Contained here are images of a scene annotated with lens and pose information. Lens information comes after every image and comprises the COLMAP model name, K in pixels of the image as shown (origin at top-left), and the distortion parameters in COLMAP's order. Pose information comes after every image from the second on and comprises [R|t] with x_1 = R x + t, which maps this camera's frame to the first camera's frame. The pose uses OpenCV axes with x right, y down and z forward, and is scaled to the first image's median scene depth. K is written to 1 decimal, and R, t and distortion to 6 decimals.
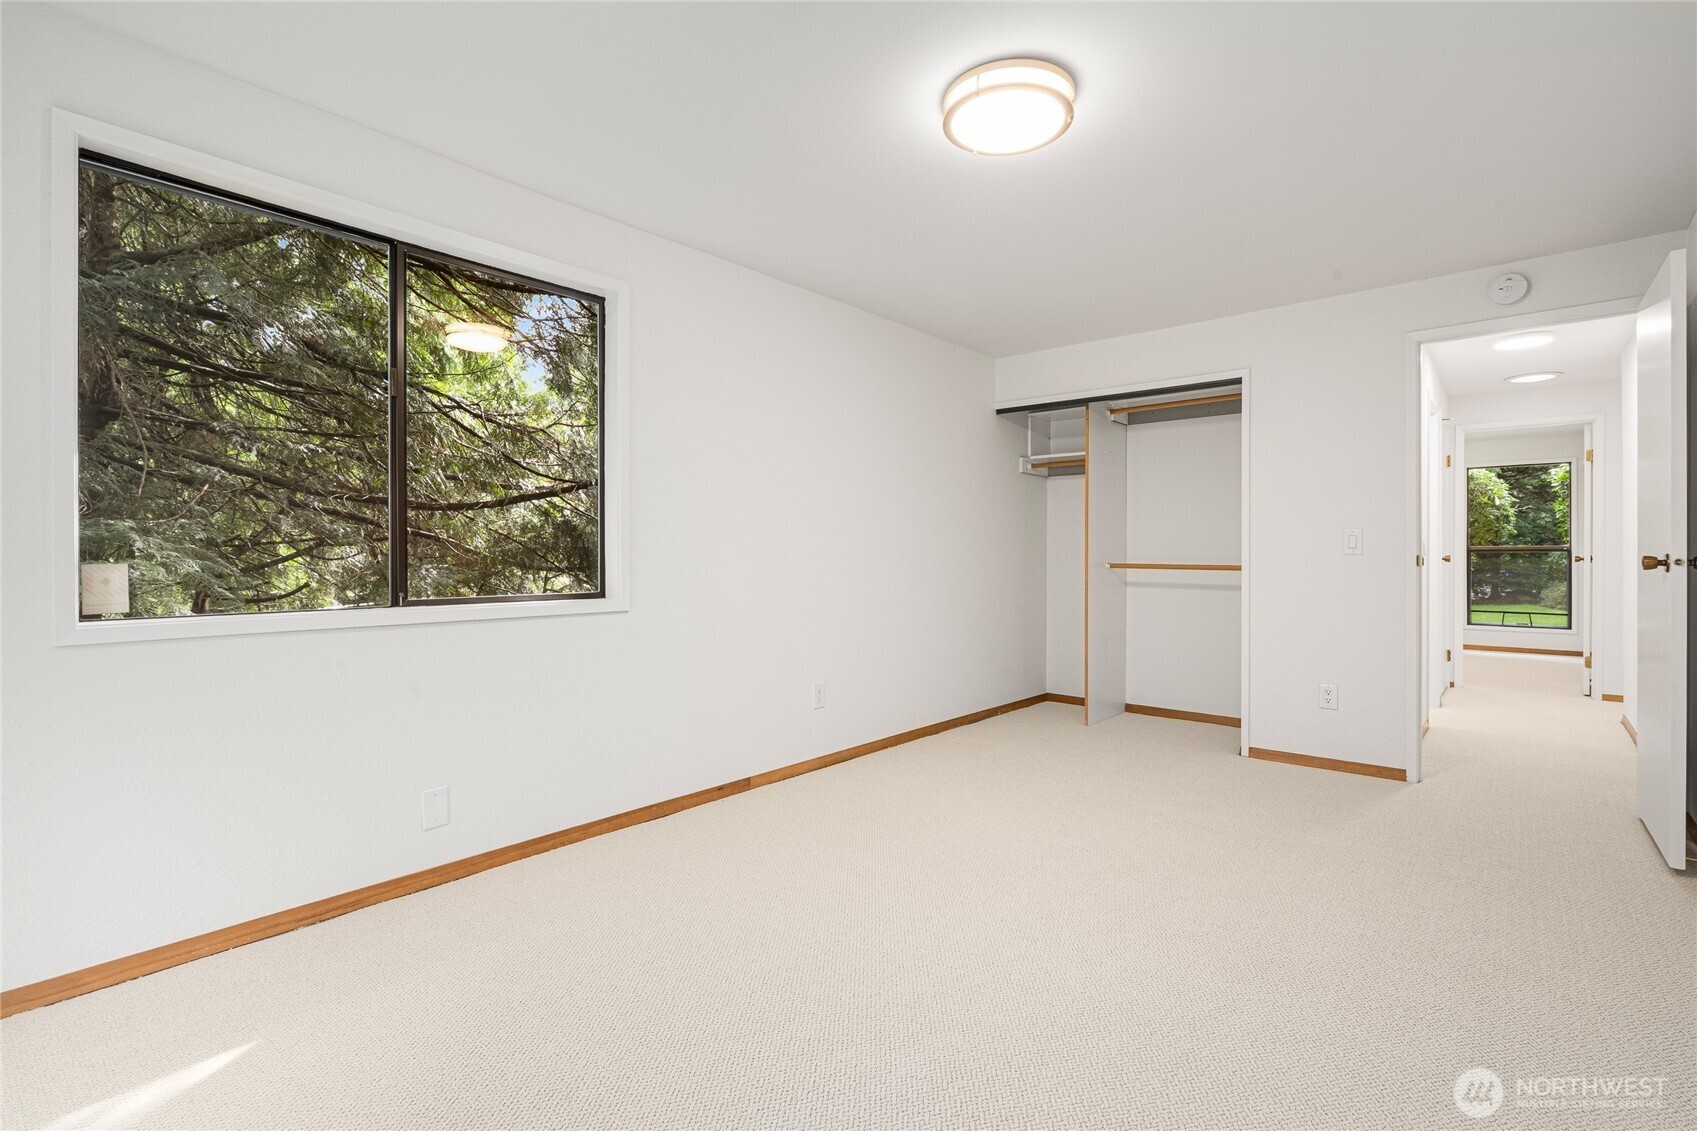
lens RADIAL K [[828.5, 0, 848.5], [0, 828.5, 565.5], [0, 0, 1]] dist [0.000495, 0.000044]
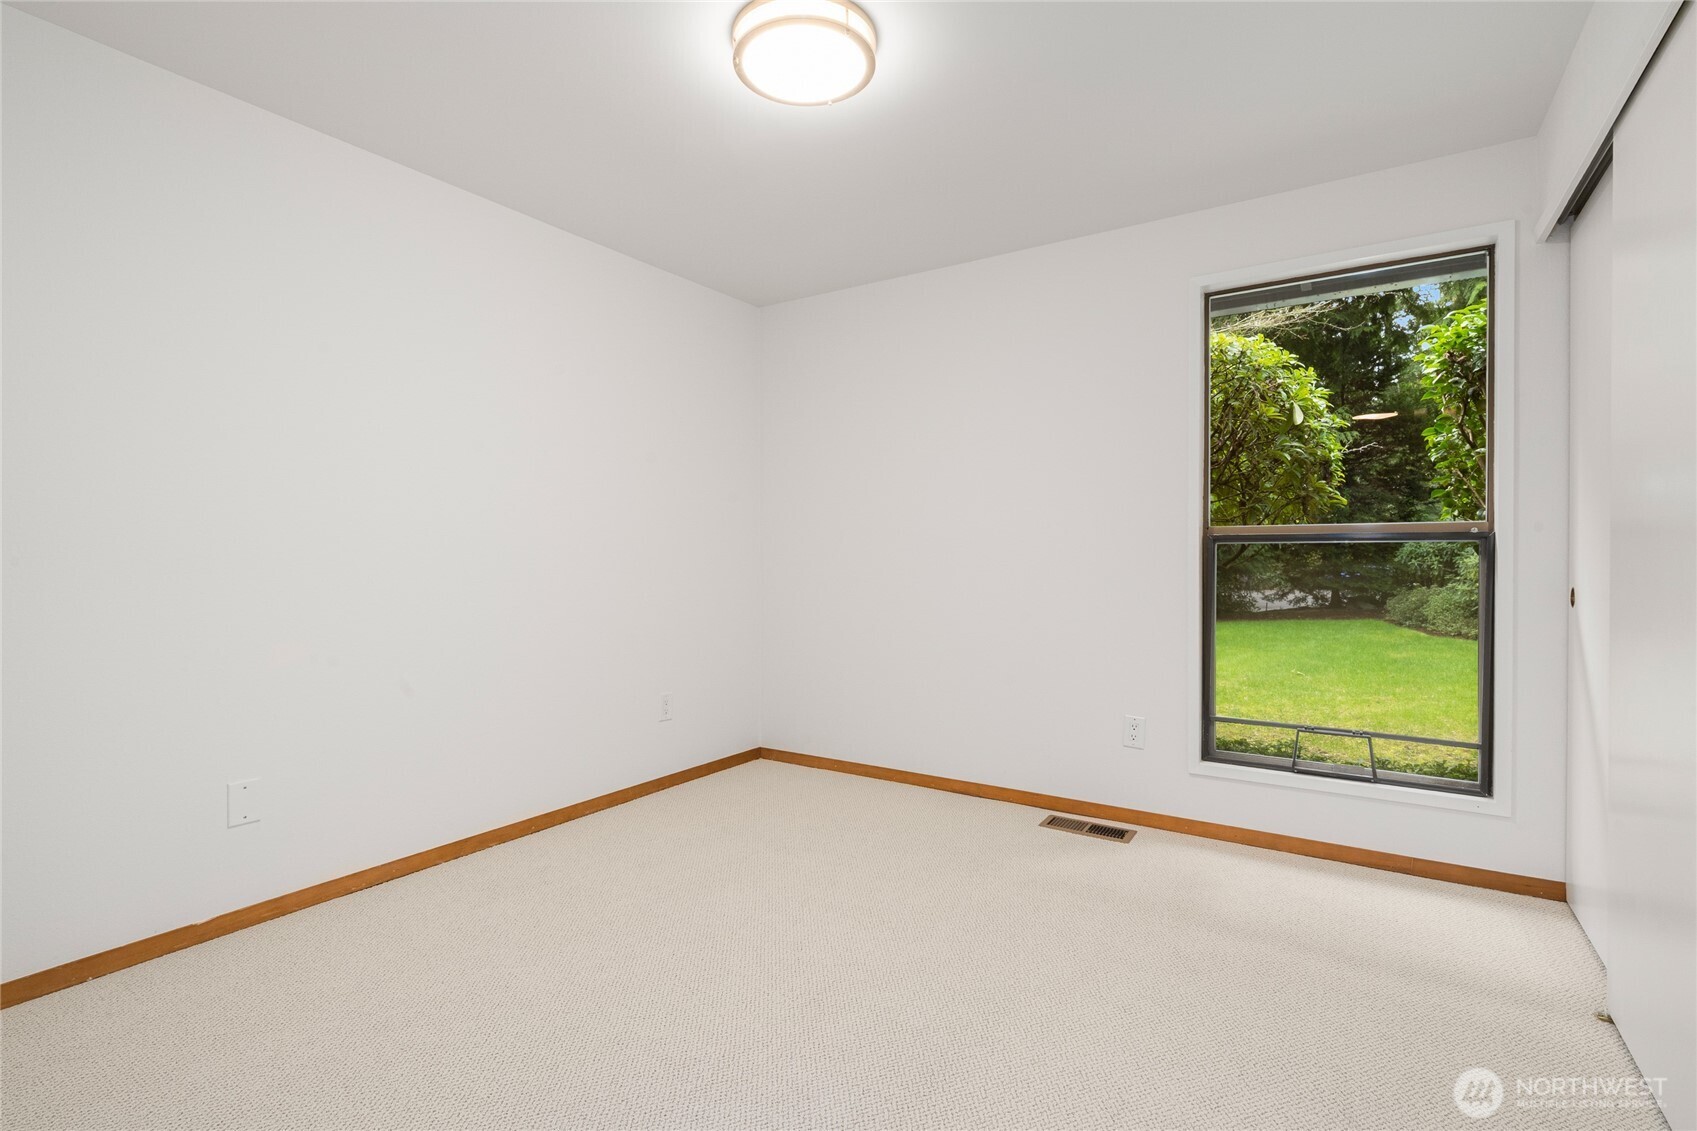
lens RADIAL K [[775.6, 0, 848.5], [0, 775.6, 565.5], [0, 0, 1]] dist [0.000208, 0.000025]
pose [[0.995528, -0.007204, 0.094197, 0.228419], [0.007545, 0.999966, -0.003264, -0.003347], [-0.094170, 0.003960, 0.995548, 0.279250]]
